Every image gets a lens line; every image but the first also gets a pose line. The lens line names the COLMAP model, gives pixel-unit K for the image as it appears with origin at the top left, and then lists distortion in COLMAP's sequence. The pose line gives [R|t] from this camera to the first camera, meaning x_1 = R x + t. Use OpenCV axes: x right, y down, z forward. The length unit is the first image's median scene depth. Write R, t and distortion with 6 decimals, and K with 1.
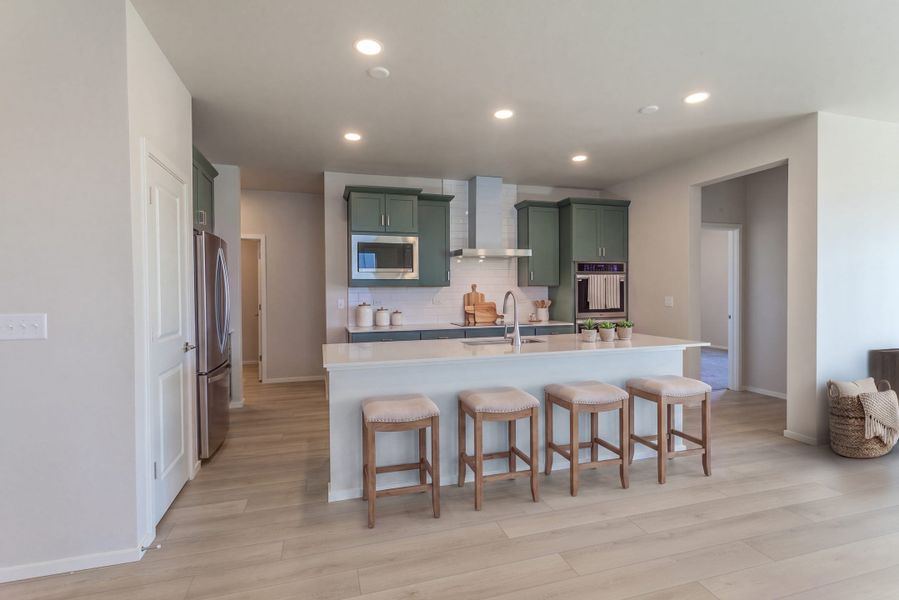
lens RADIAL K [[420.2, 0, 452.4], [0, 420.2, 293.2], [0, 0, 1]] dist [0.000418, 0.000287]
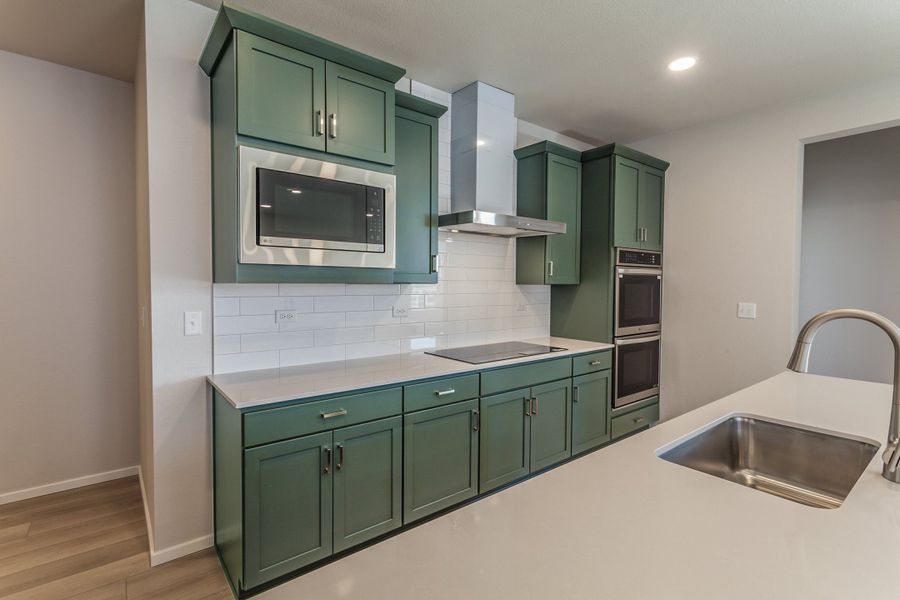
lens RADIAL K [[420.7, 0, 448.4], [0, 420.7, 293.1], [0, 0, 1]] dist [0.000418, 0.000287]
pose [[0.928685, 0.005037, 0.370836, -0.178981], [-0.010472, 0.999865, 0.012643, -0.011218], [-0.370723, -0.015624, 0.928612, 0.503816]]
